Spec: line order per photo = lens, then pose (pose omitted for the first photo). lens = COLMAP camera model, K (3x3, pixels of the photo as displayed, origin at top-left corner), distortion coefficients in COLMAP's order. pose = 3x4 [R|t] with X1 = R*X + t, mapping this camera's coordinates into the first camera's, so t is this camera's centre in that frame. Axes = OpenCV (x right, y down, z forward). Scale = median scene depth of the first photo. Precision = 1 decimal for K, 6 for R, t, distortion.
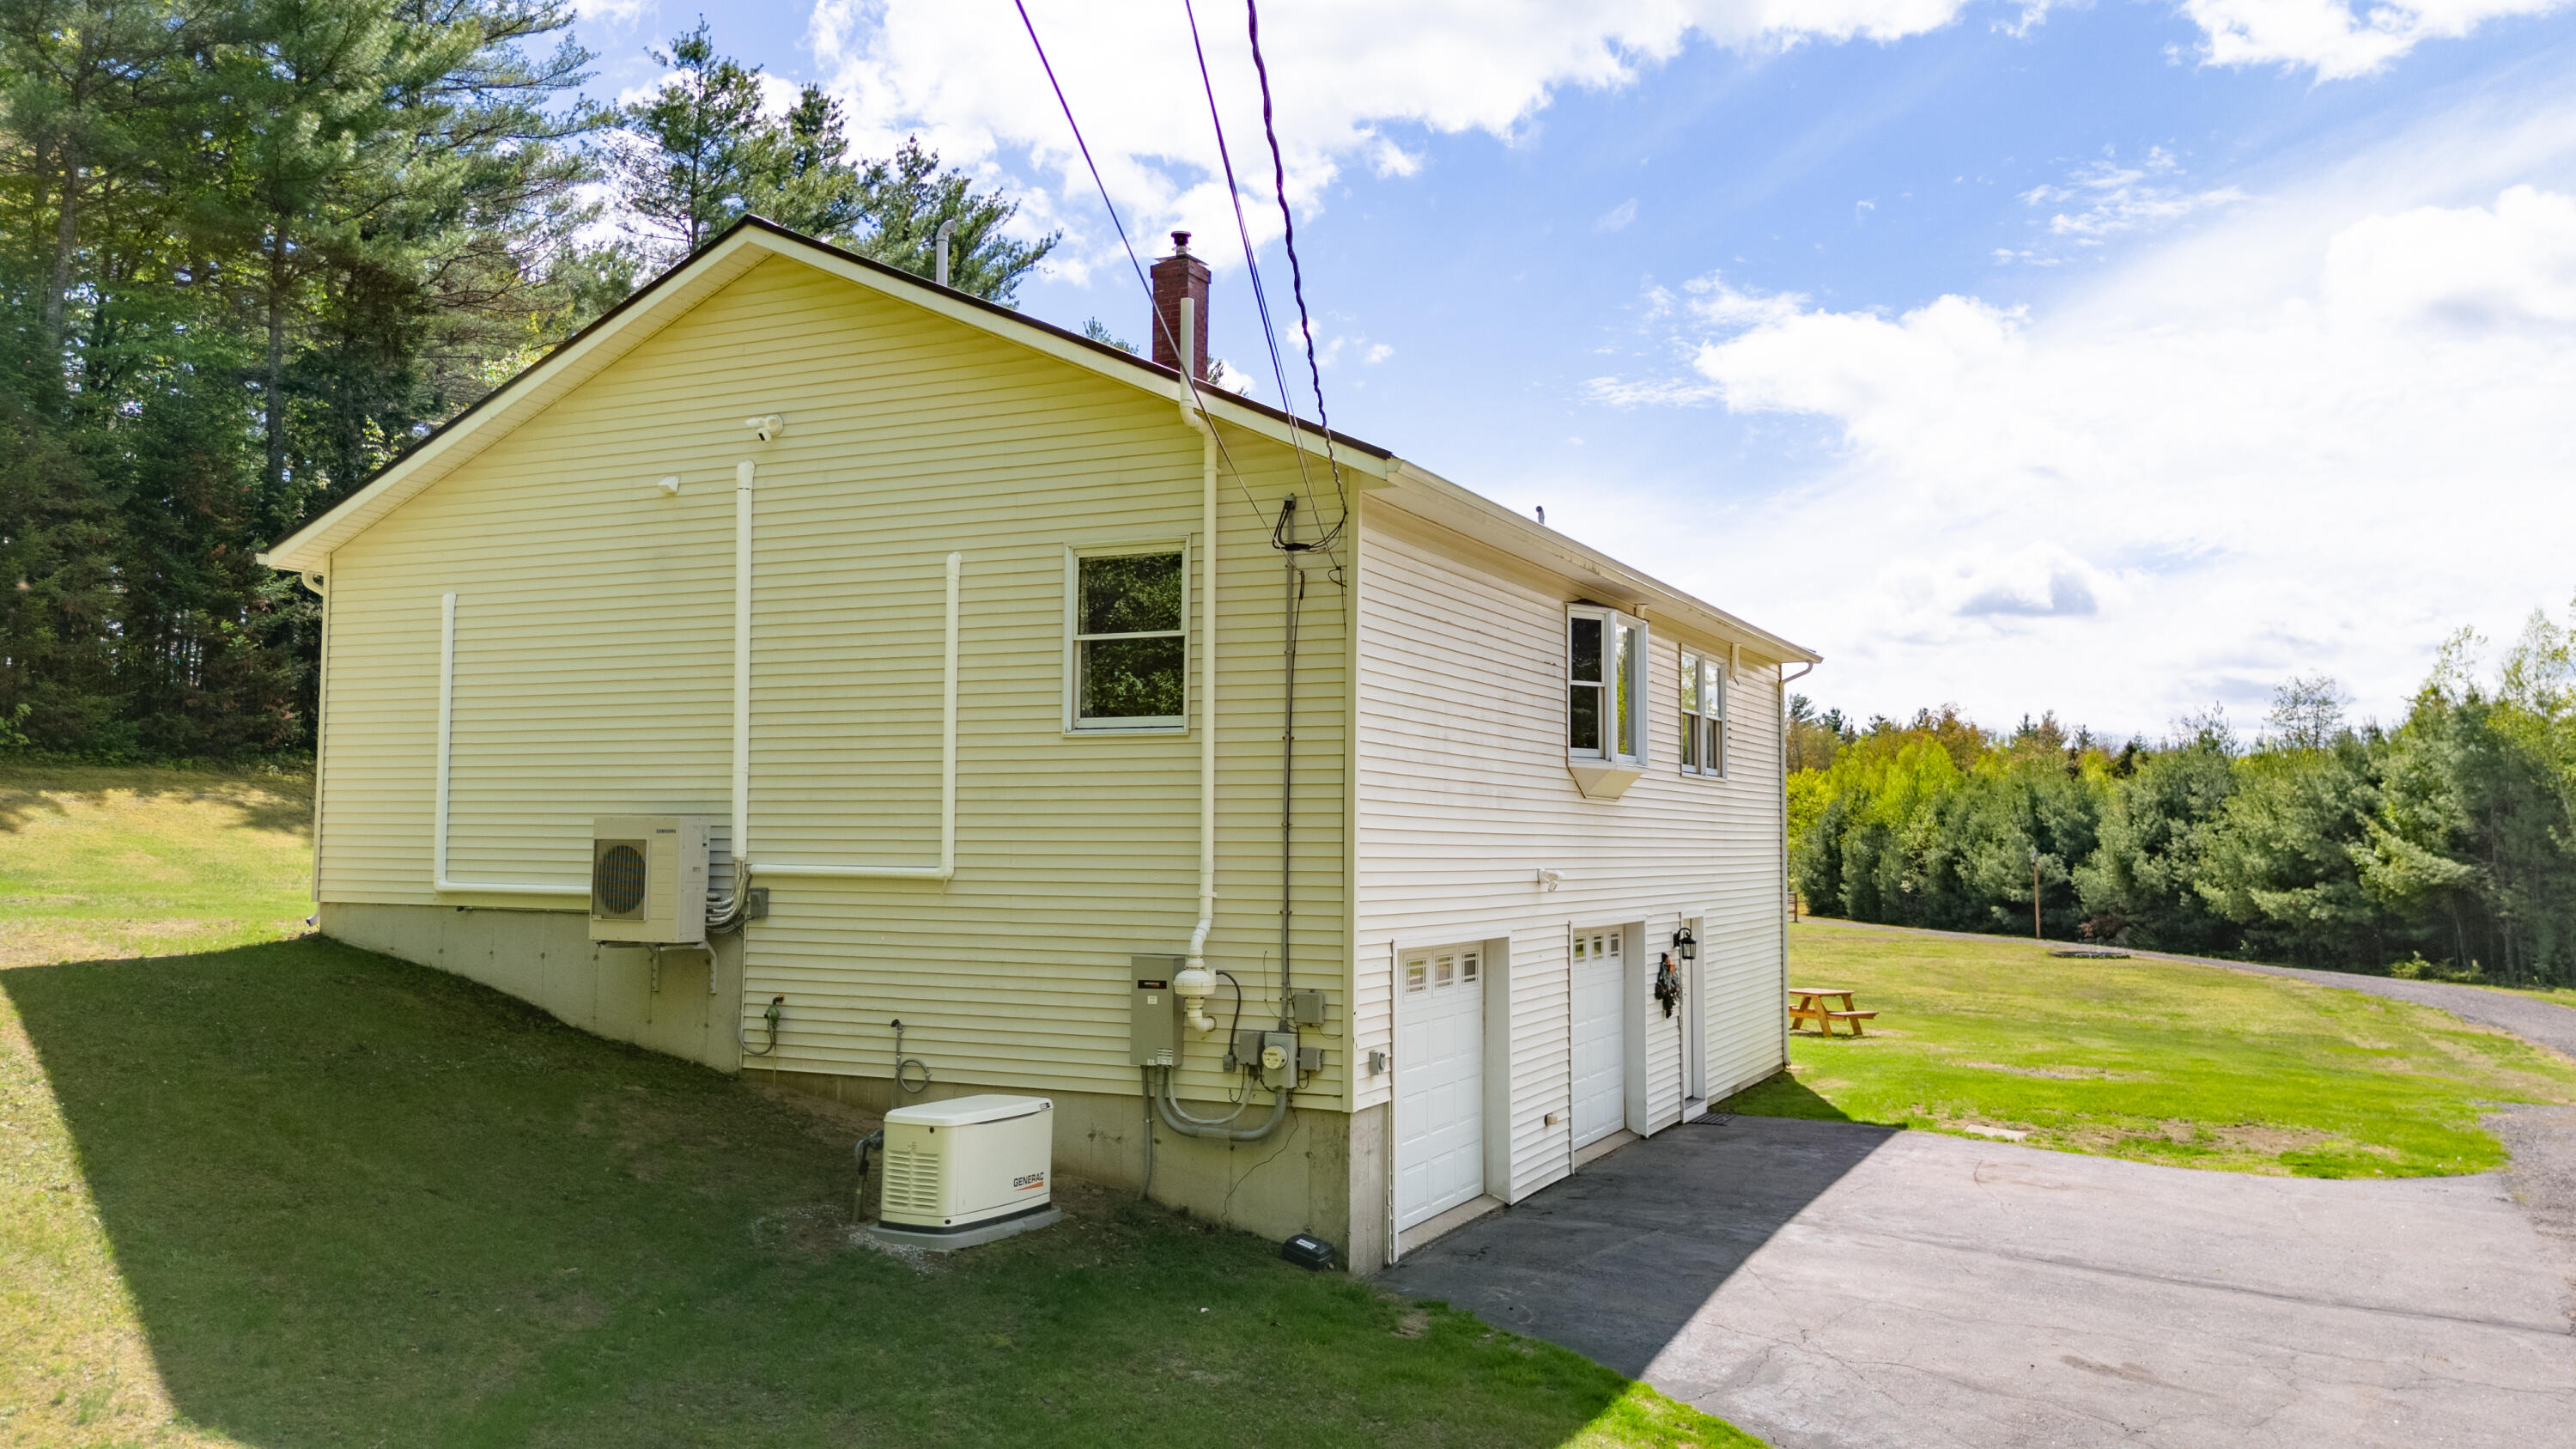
lens RADIAL K [[1898.5, 0, 1288.0], [0, 1898.5, 724.5], [0, 0, 1]] dist [0.102155, -0.124126]
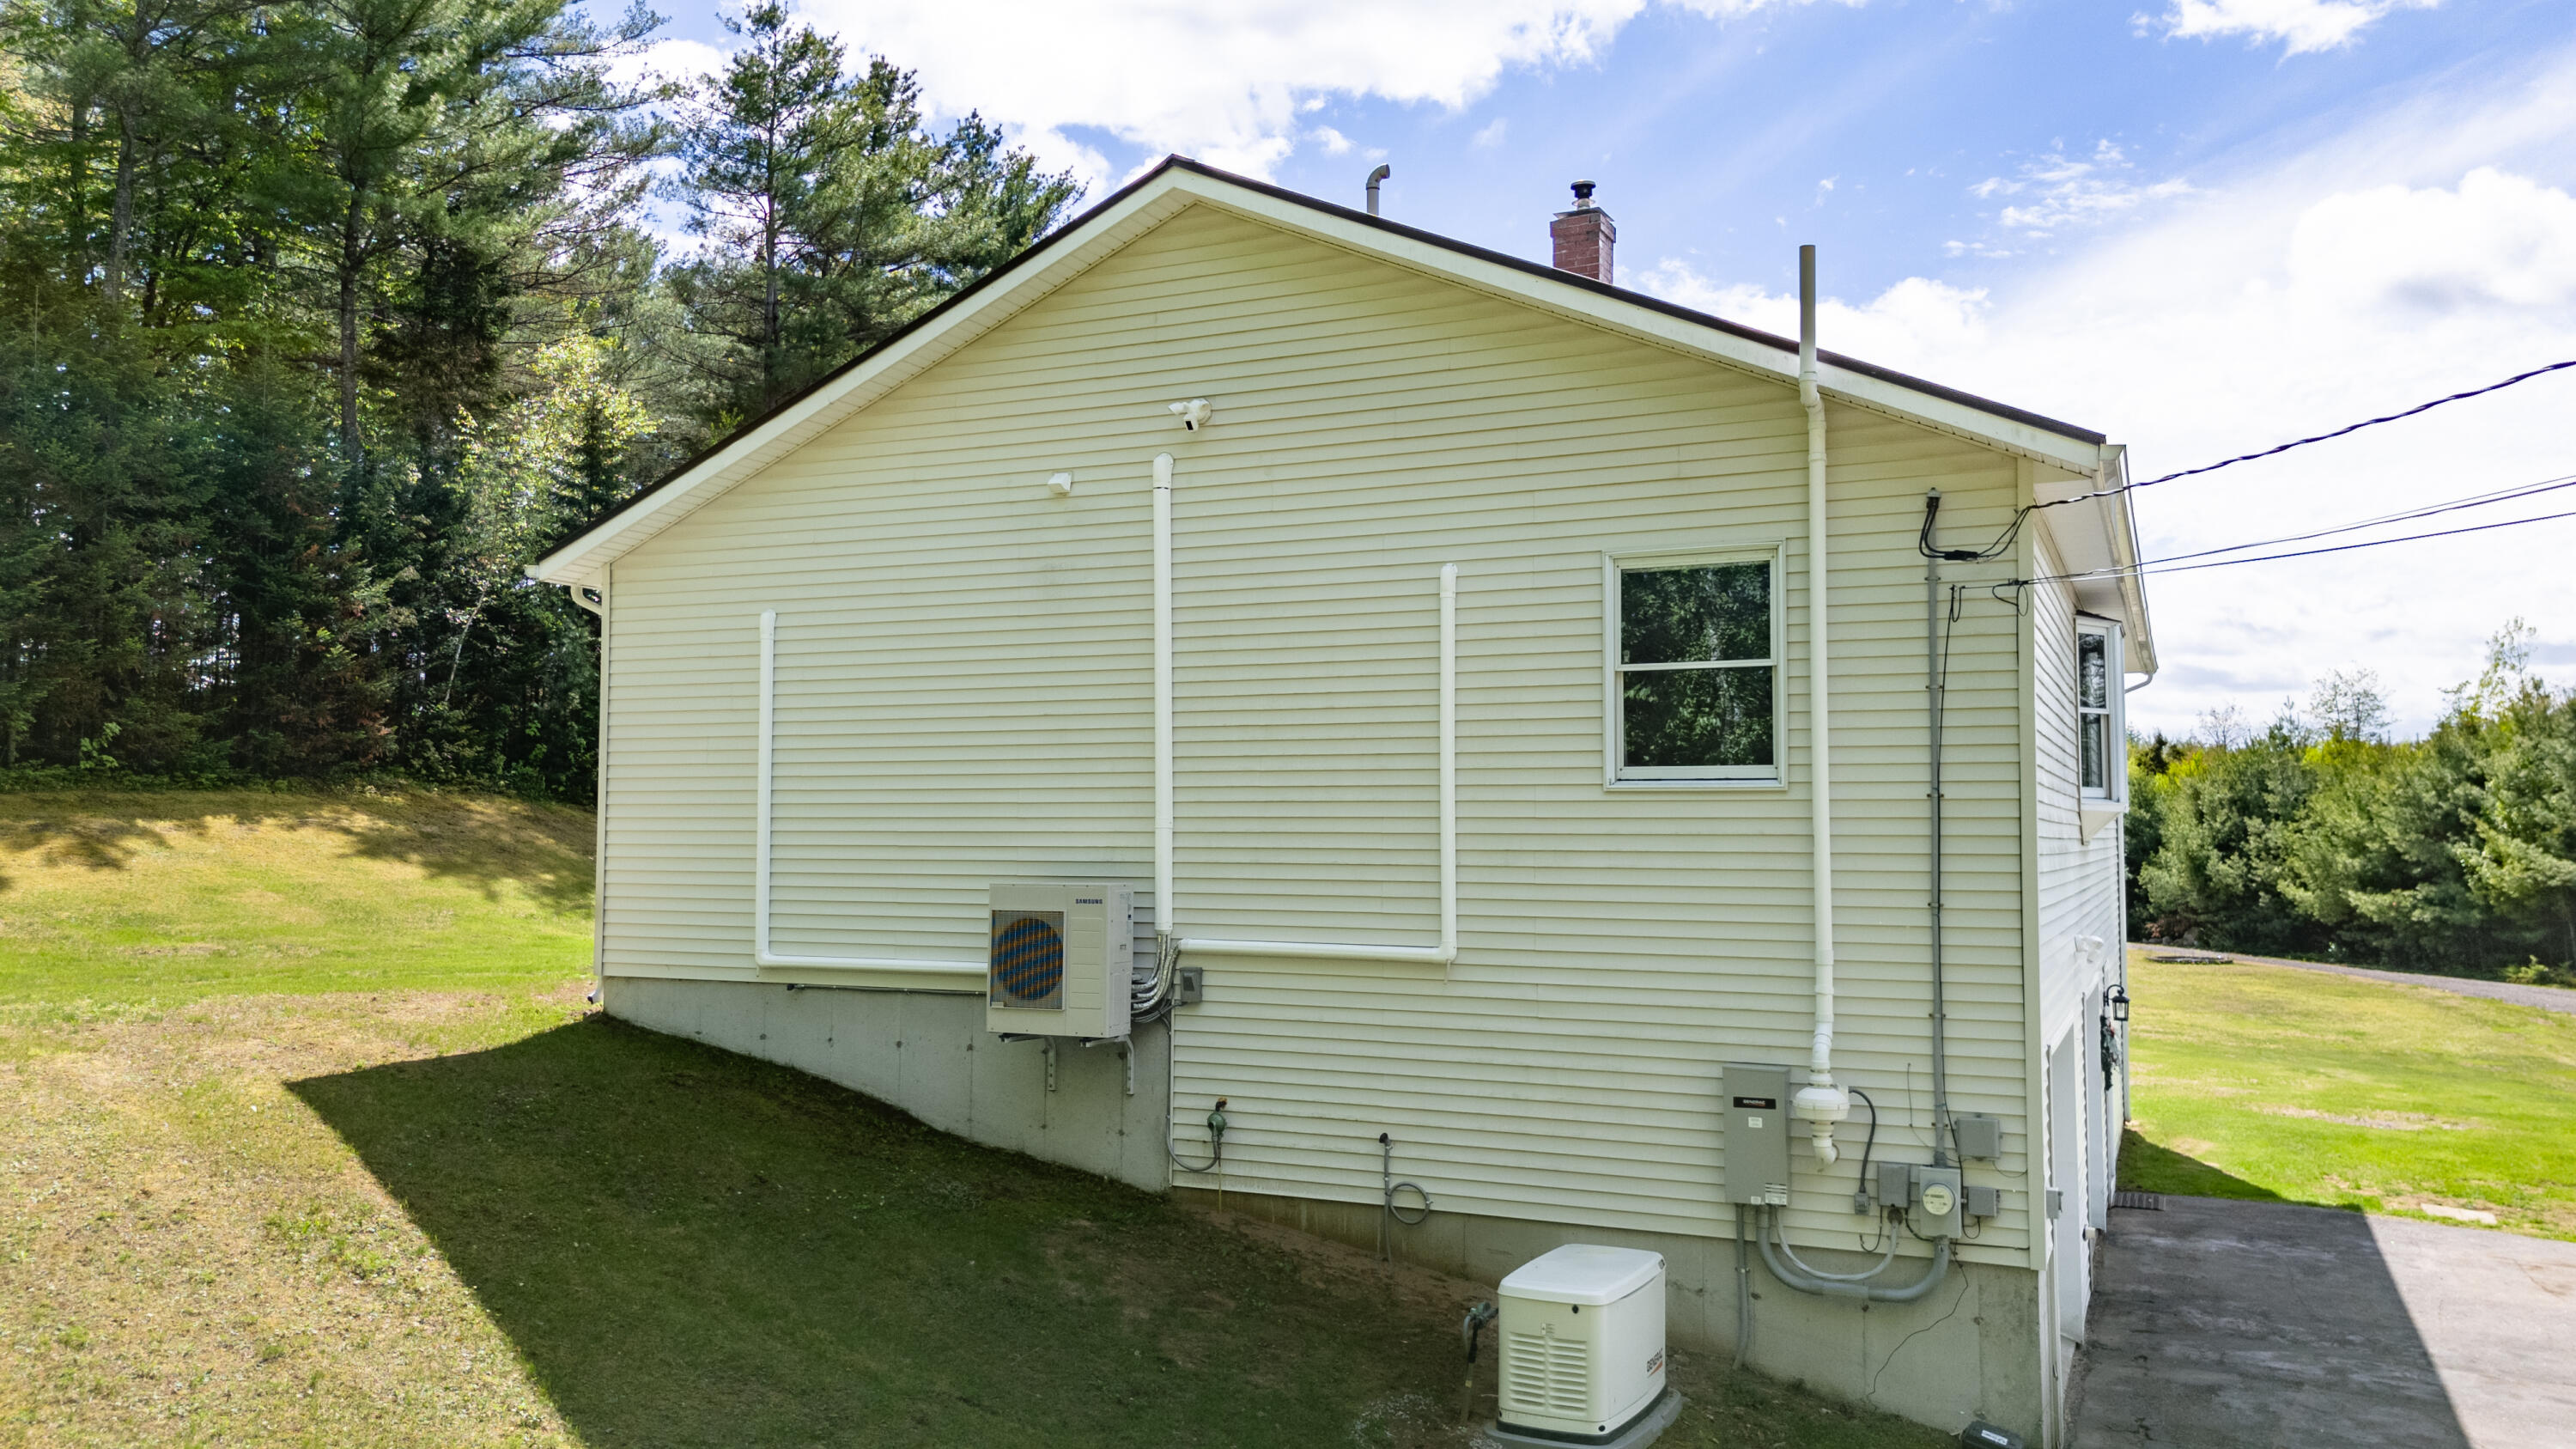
lens RADIAL K [[1898.5, 0, 1288.0], [0, 1898.5, 724.5], [0, 0, 1]] dist [0.102155, -0.124126]
pose [[0.999783, -0.004322, 0.020393, -0.206307], [0.004227, 0.999980, 0.004744, -0.019850], [-0.020413, -0.004656, 0.999781, 0.143808]]
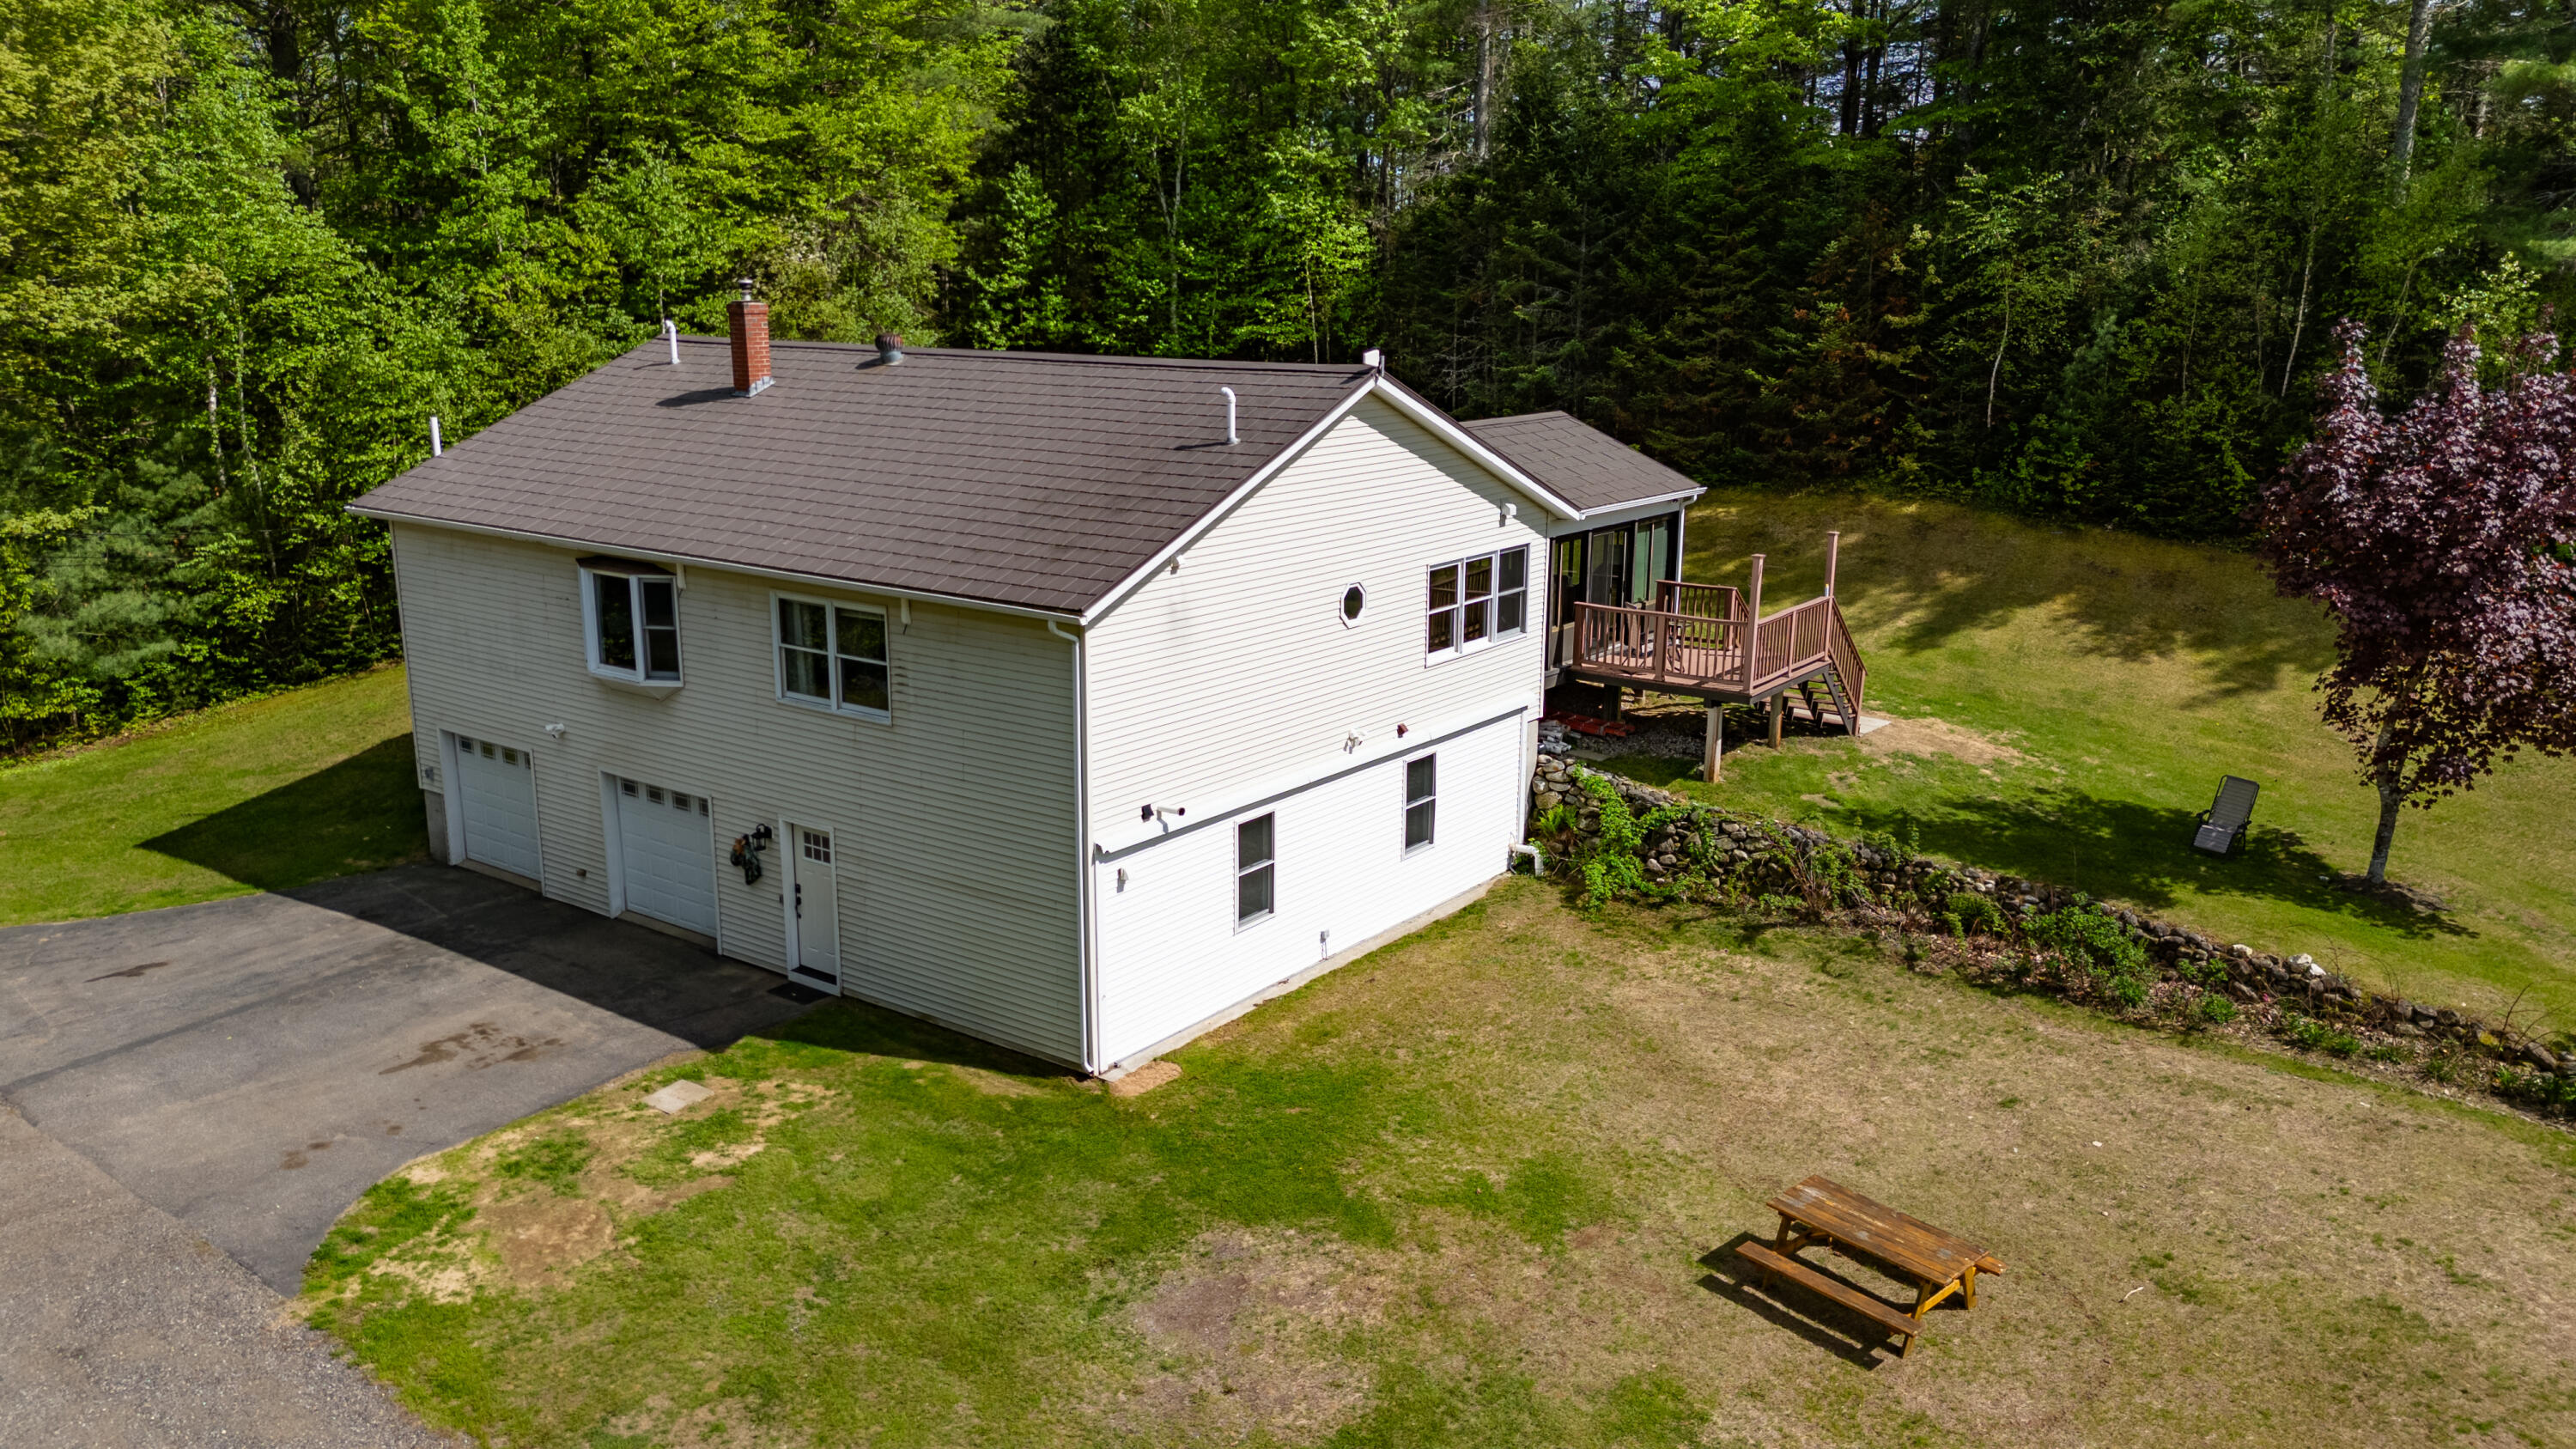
lens RADIAL K [[1898.5, 0, 1288.0], [0, 1898.5, 724.5], [0, 0, 1]] dist [0.102155, -0.124126]
pose [[-0.180483, 0.218348, -0.959036, 1.436043], [0.054642, 0.975768, 0.211874, -0.213943], [0.982059, -0.014164, -0.188041, 1.723363]]
